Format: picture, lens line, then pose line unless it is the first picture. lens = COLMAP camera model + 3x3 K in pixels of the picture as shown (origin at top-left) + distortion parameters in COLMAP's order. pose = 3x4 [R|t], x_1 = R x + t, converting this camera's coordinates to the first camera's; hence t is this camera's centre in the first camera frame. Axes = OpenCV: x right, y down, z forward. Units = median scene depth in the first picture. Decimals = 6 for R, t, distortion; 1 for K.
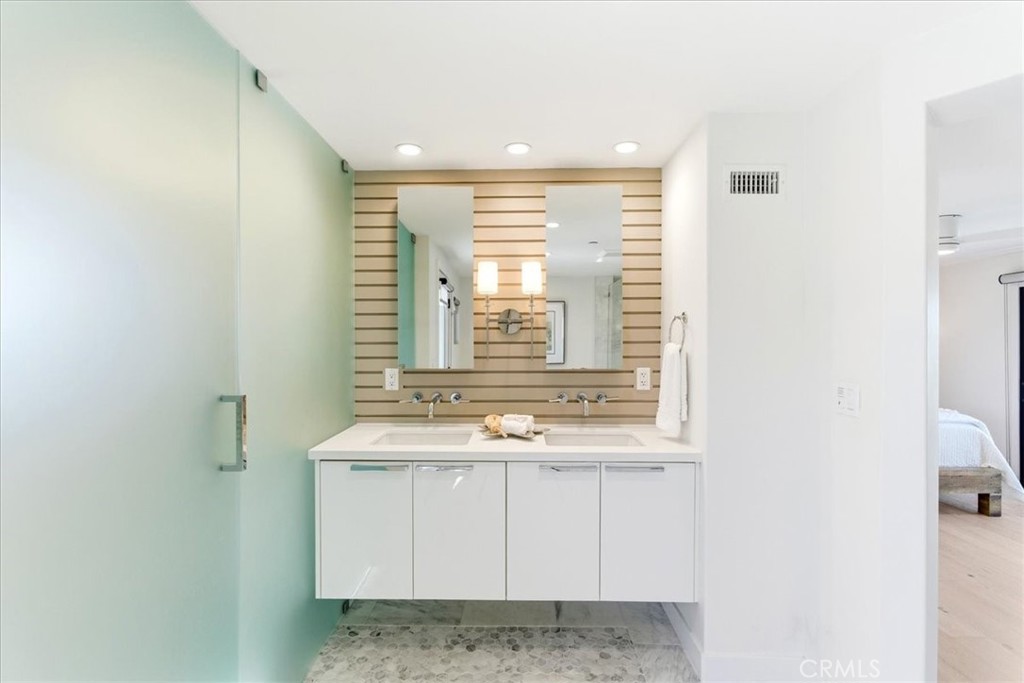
lens RADIAL K [[461.2, 0, 516.3], [0, 461.2, 344.1], [0, 0, 1]] dist [-0.003617, 0.001053]
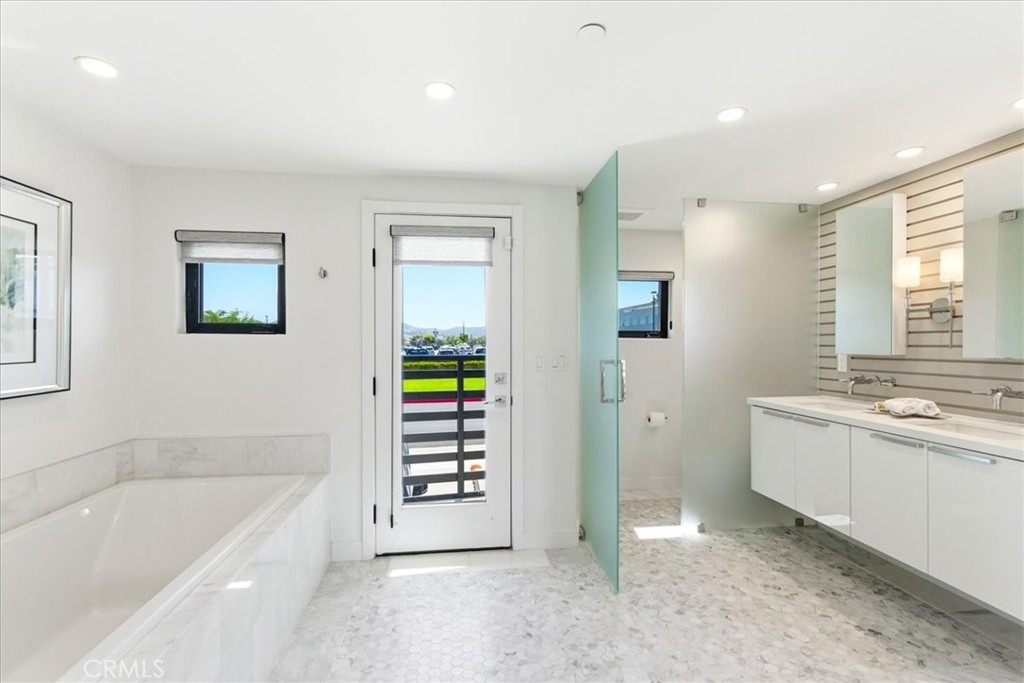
lens RADIAL K [[461.2, 0, 511.0], [0, 461.2, 343.9], [0, 0, 1]] dist [-0.003617, 0.001053]
pose [[0.151731, 0.004622, -0.988411, 0.902463], [-0.004718, 0.999981, 0.003952, 0.026160], [0.988411, 0.004064, 0.151750, -0.086788]]
